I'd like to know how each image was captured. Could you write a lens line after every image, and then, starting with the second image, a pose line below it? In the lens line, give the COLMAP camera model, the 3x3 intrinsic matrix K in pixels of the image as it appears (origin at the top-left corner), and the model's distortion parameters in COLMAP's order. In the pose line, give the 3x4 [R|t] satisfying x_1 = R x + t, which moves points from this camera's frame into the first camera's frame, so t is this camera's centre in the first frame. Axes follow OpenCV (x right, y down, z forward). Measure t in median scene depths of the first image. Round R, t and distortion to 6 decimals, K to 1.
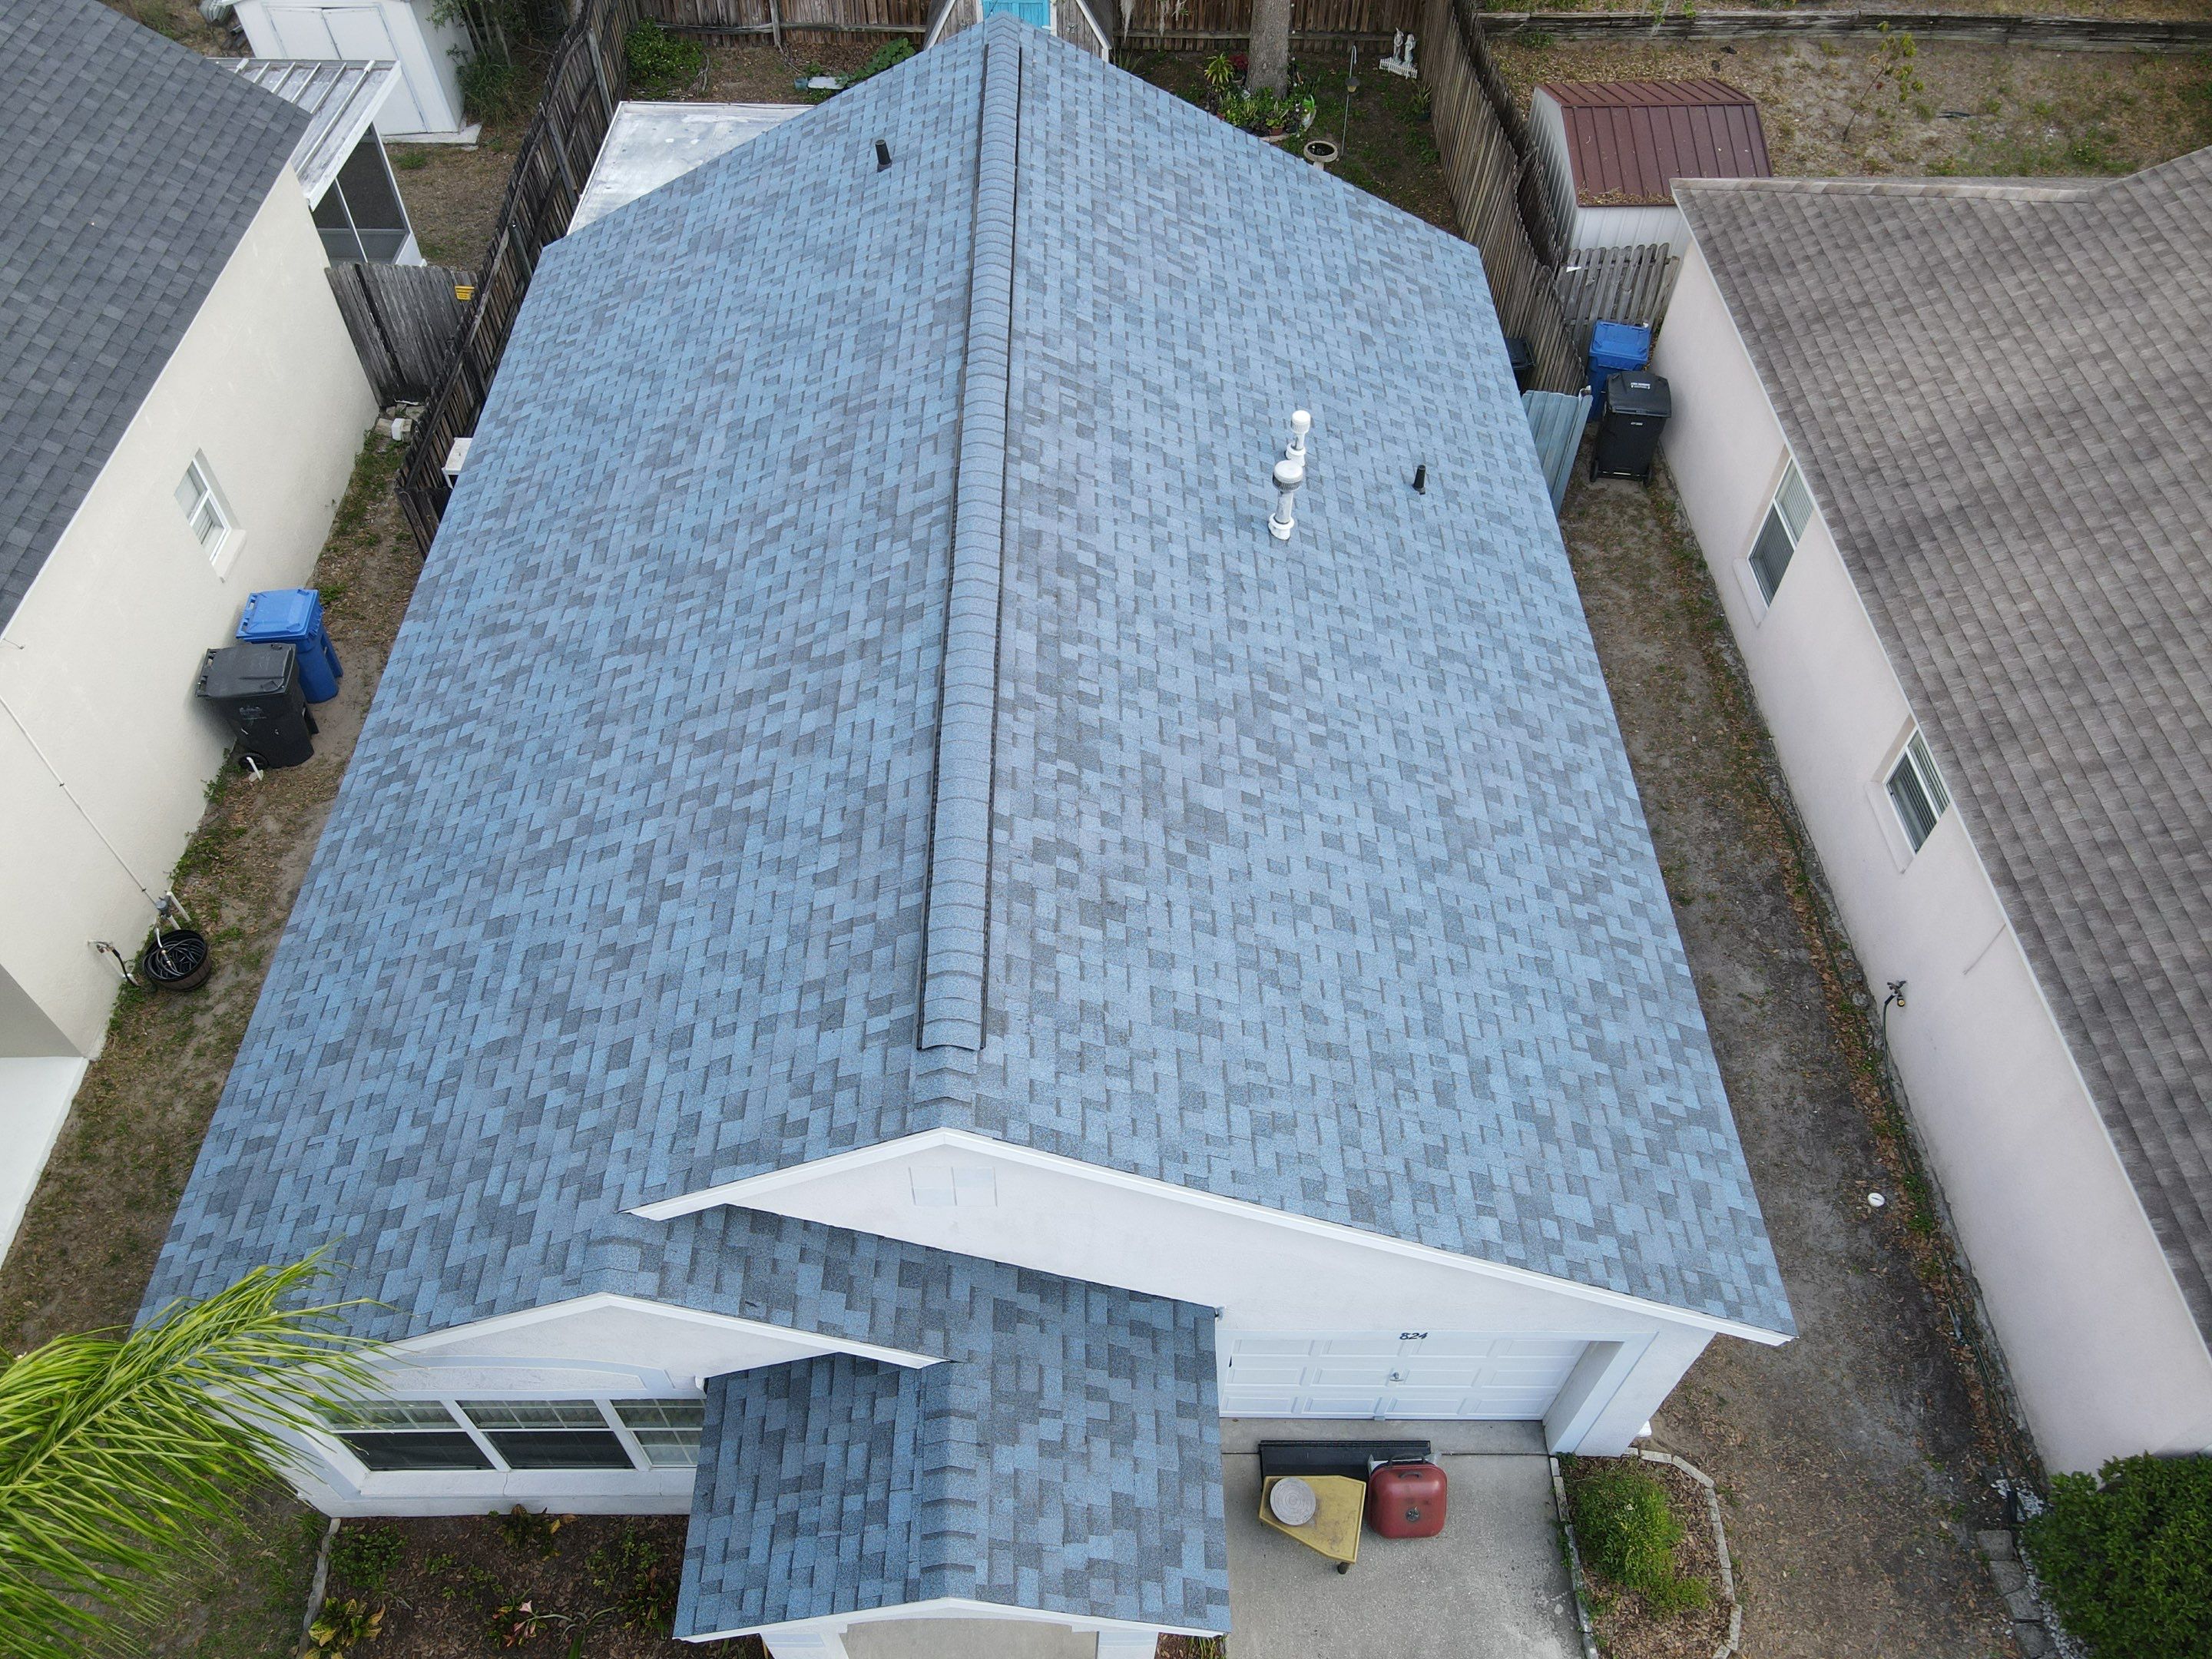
lens RADIAL K [[1621.5, 0, 1076.0], [0, 1621.5, 814.0], [0, 0, 1]] dist [0.002206, 0.012011]
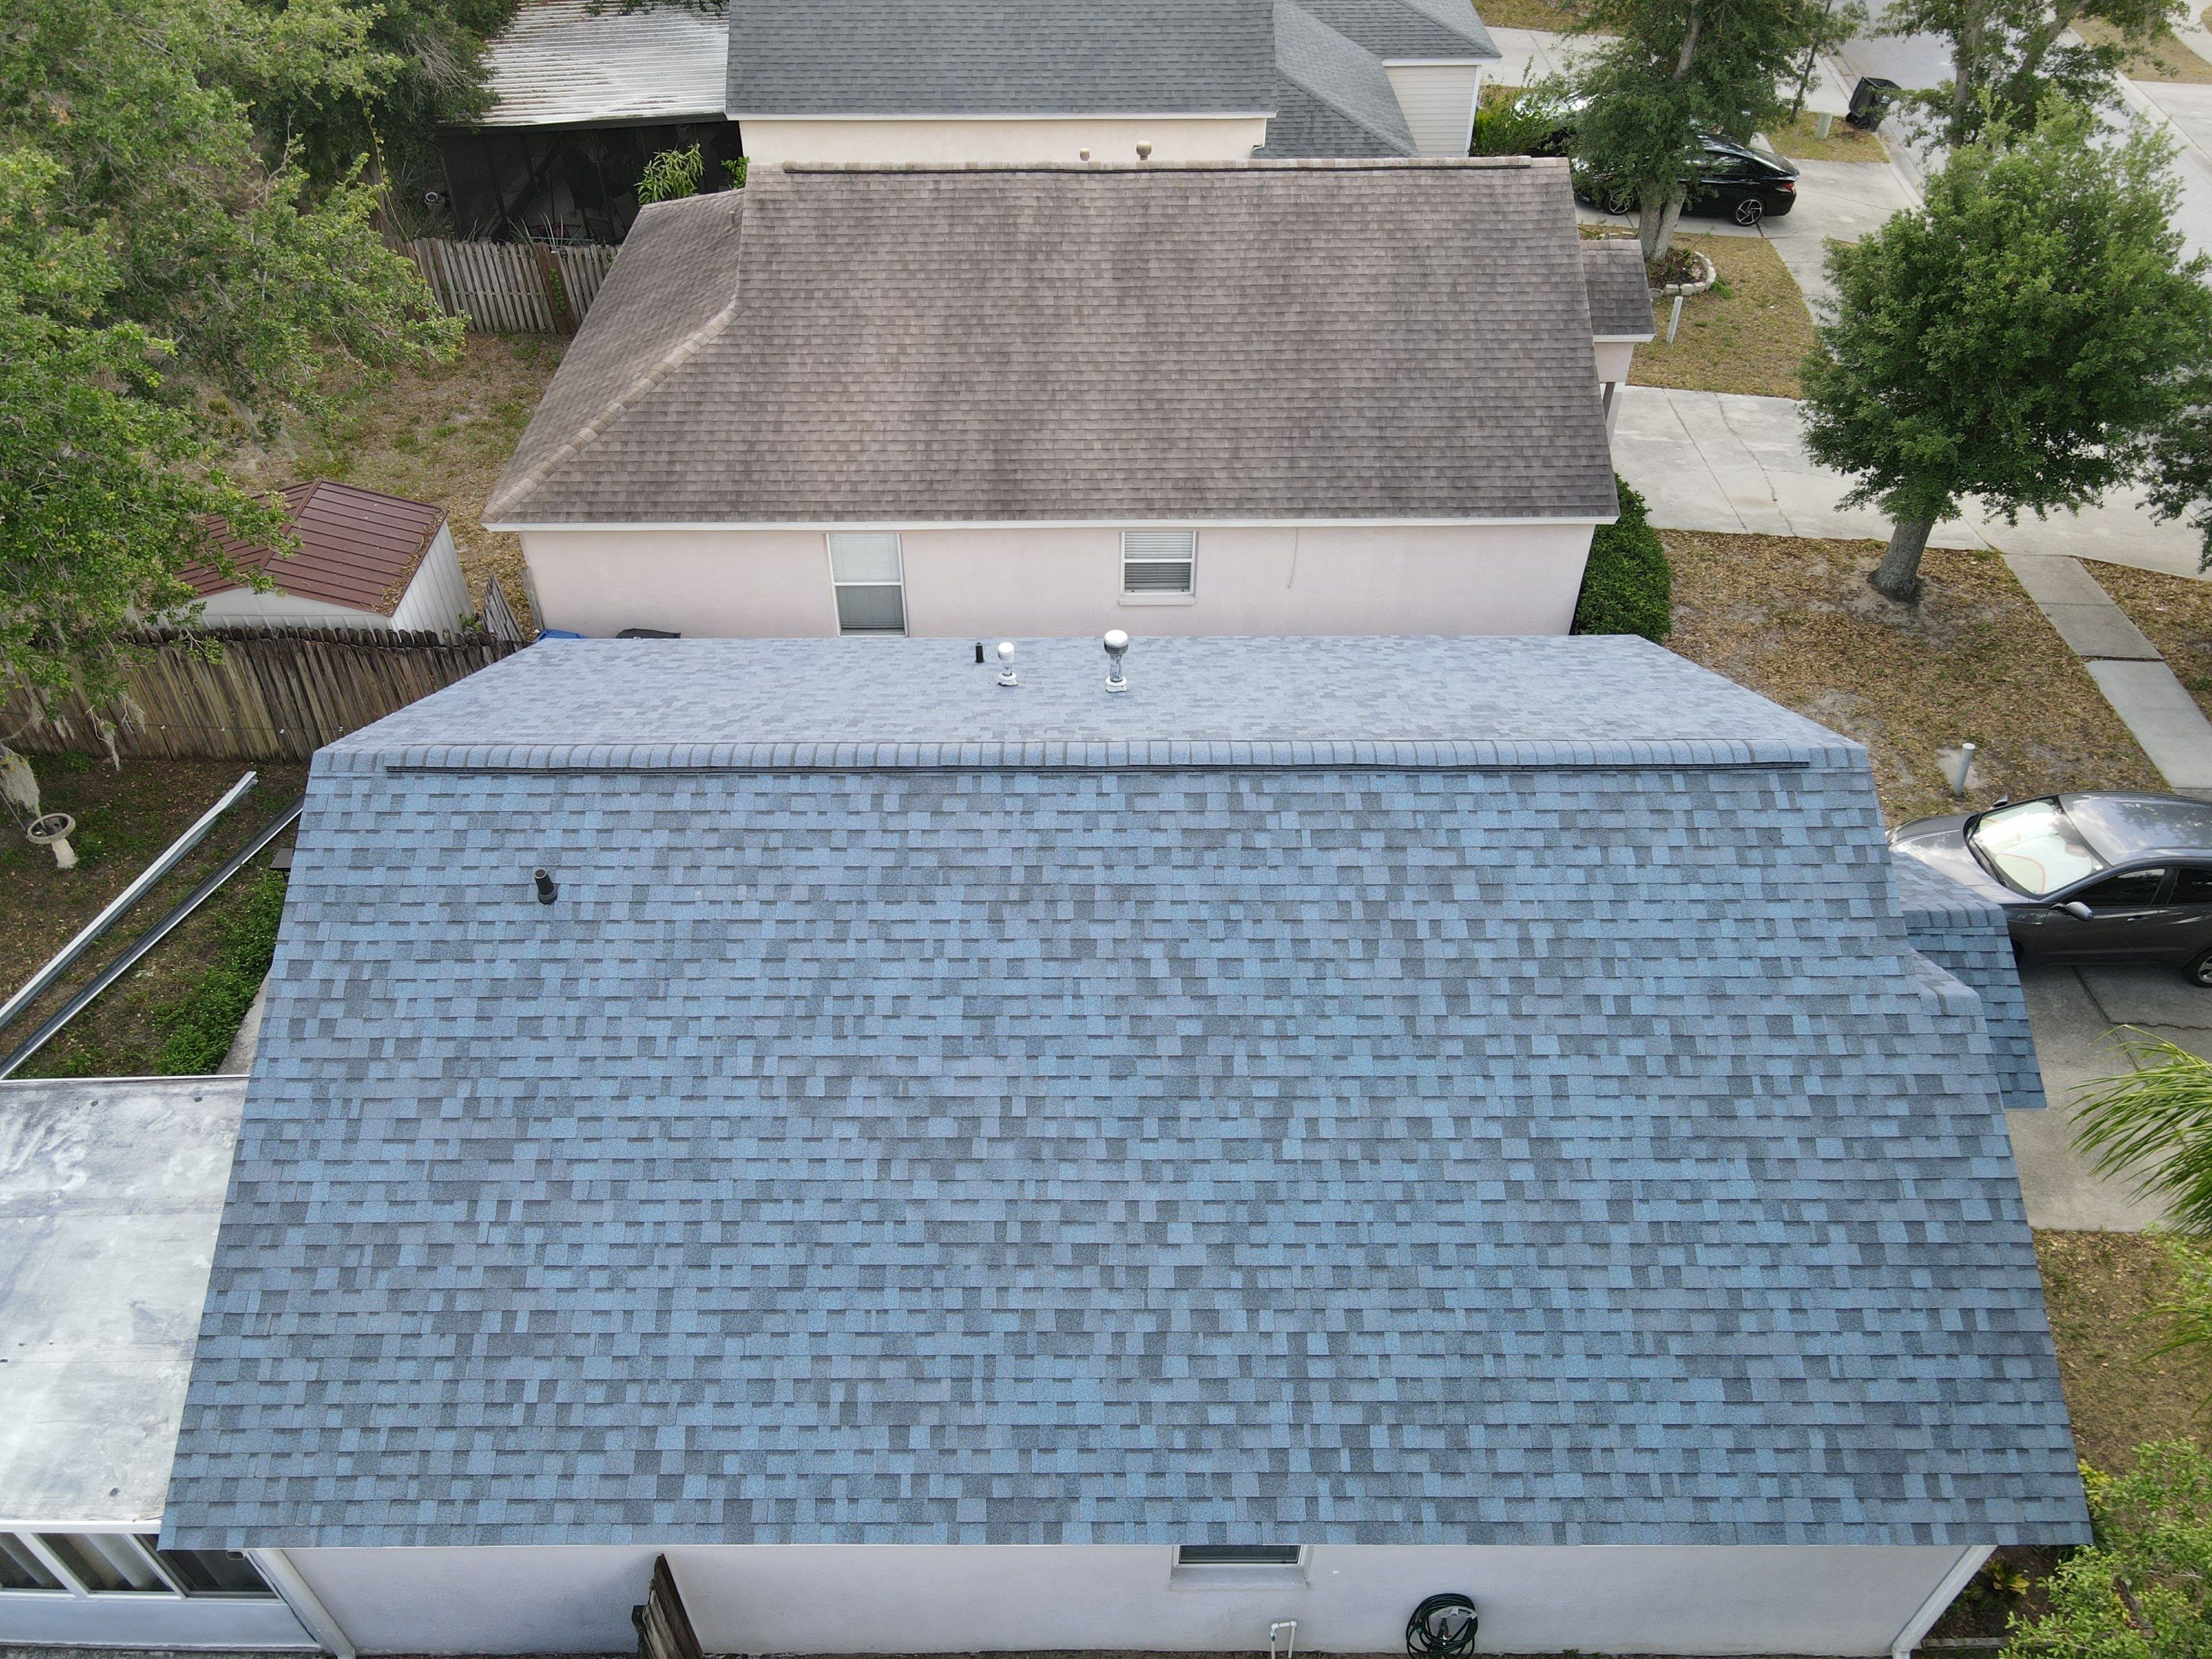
lens RADIAL K [[1621.5, 0, 1070.6], [0, 1621.5, 824.0], [0, 0, 1]] dist [0.002206, 0.012011]
pose [[0.009110, -0.671982, 0.740512, -0.913922], [0.773636, 0.473937, 0.420560, -0.723500], [-0.633565, 0.569056, 0.524187, 0.490858]]
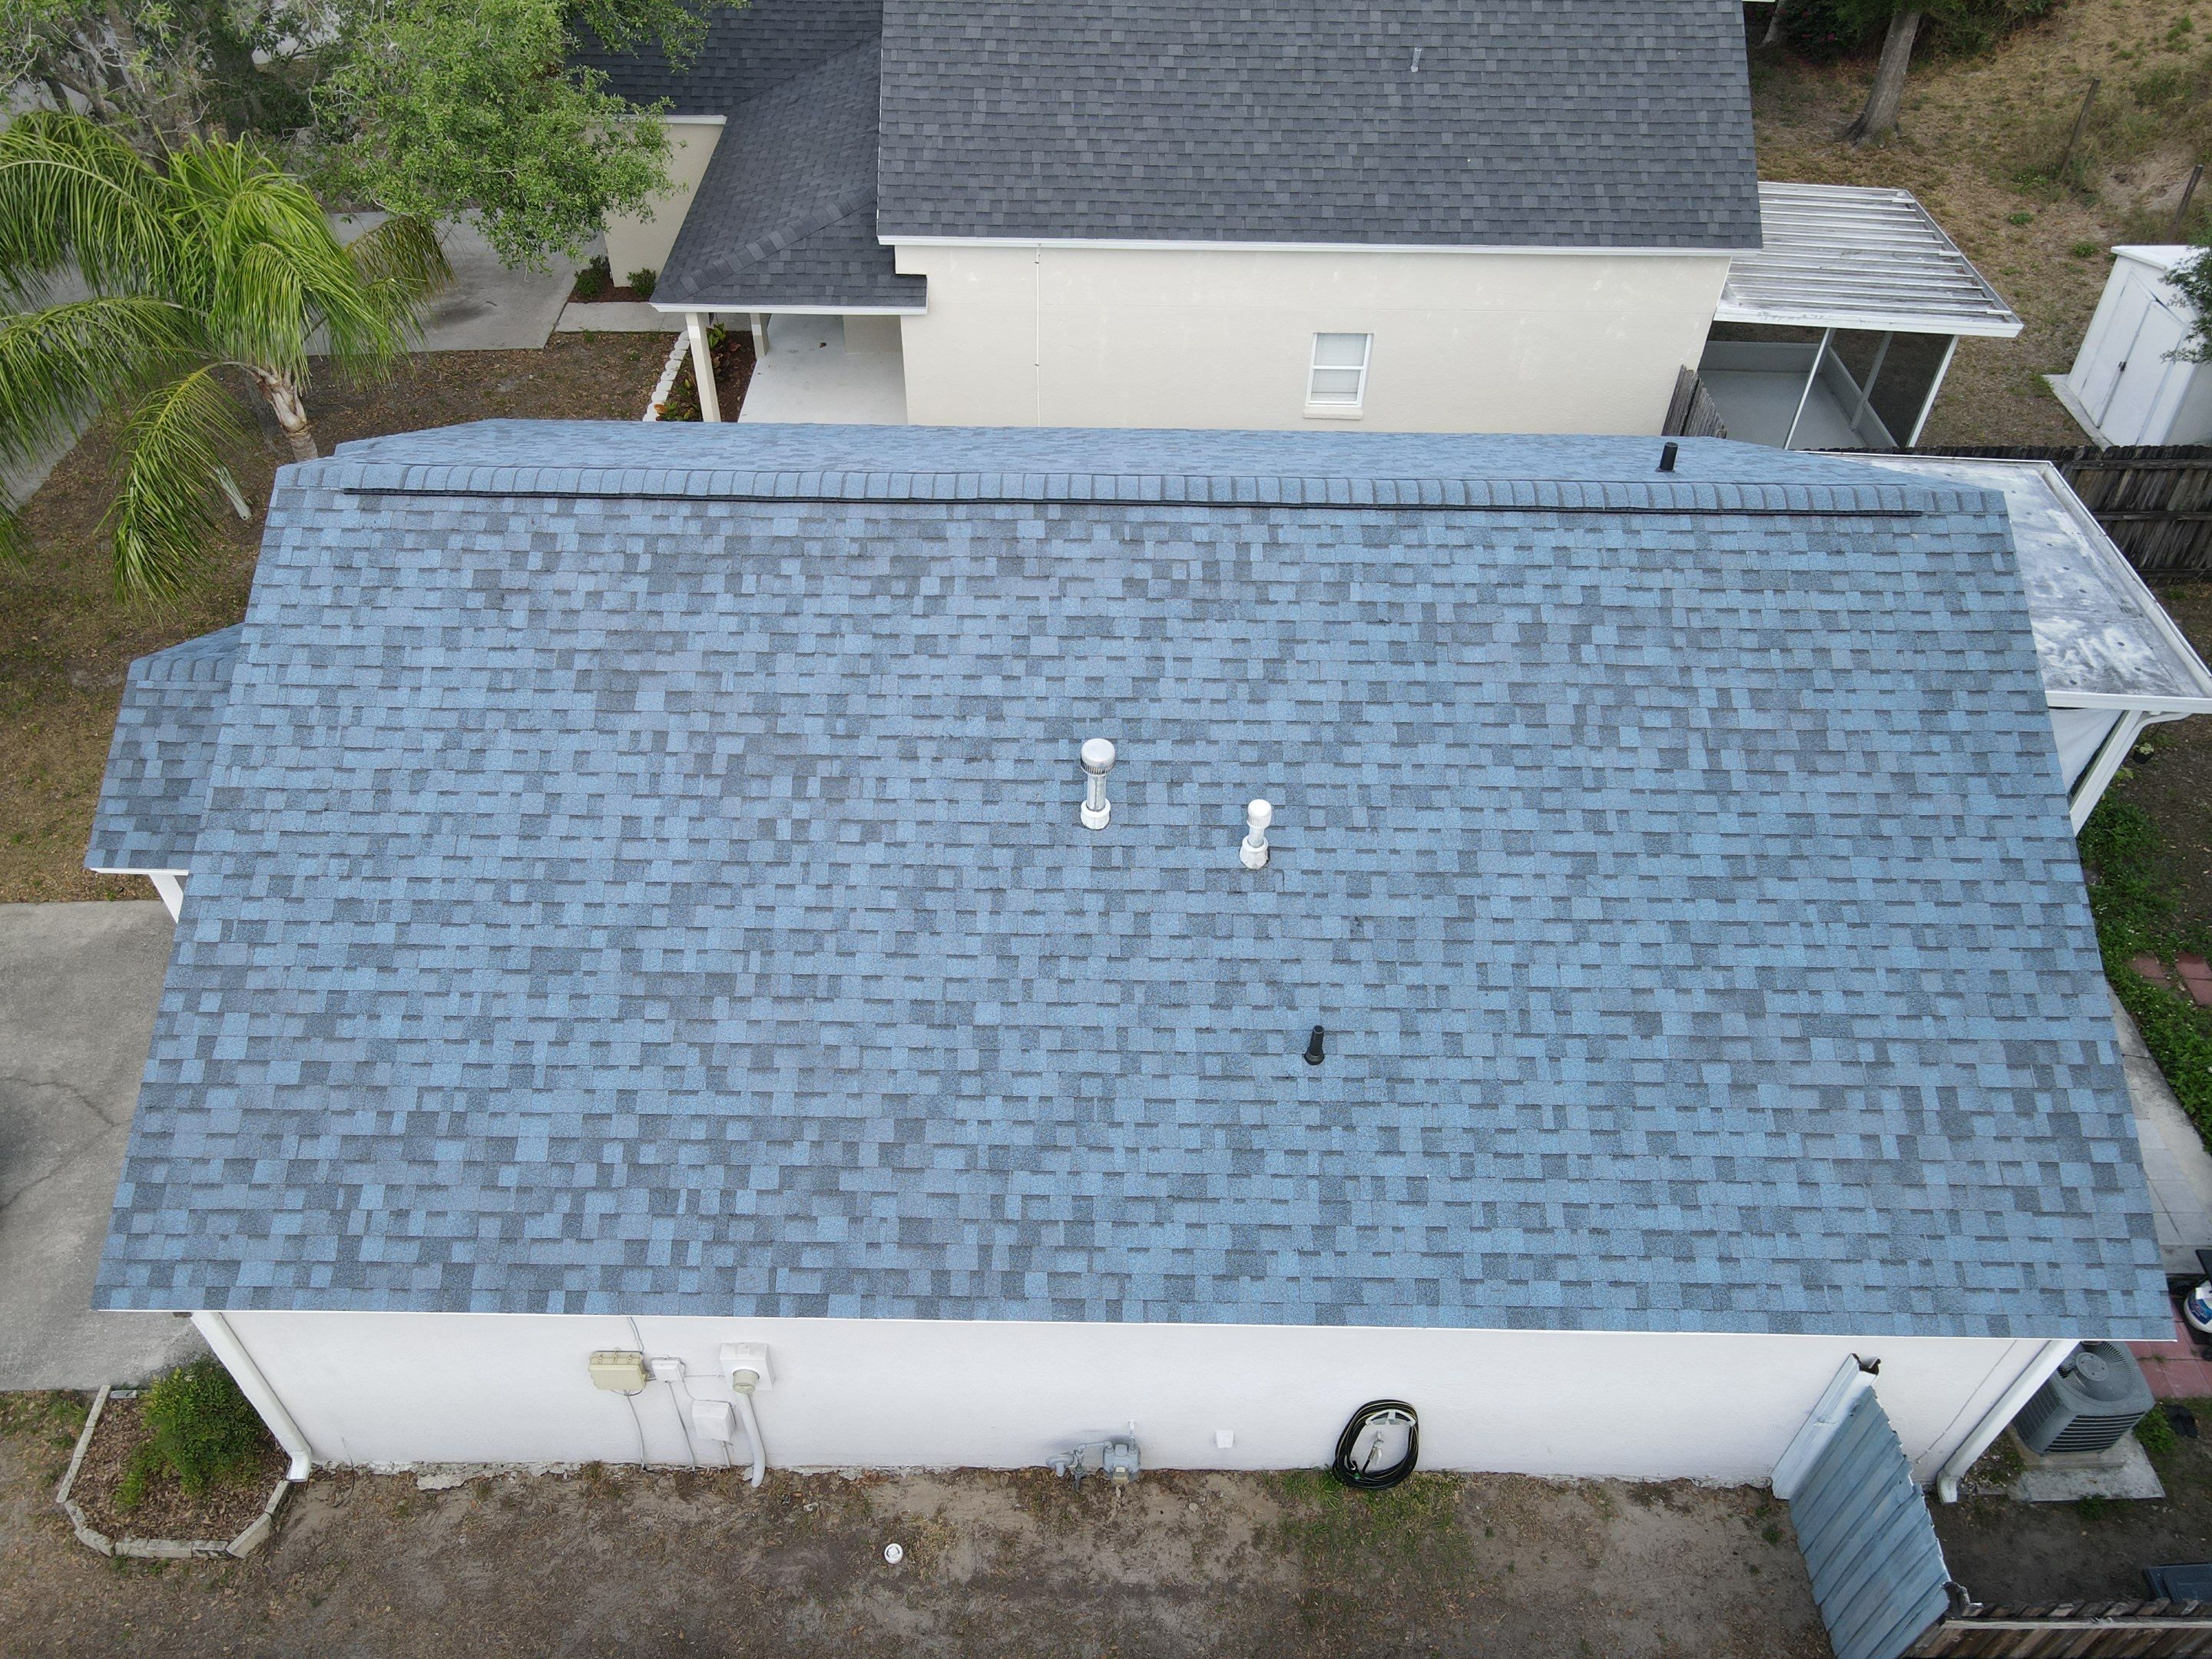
lens RADIAL K [[1621.5, 0, 1079.5], [0, 1621.5, 820.5], [0, 0, 1]] dist [0.002206, 0.012011]
pose [[-0.013443, 0.688352, -0.725252, 0.809821], [-0.774257, 0.451805, 0.443169, -0.592352], [0.632729, 0.567489, 0.526887, 0.604512]]
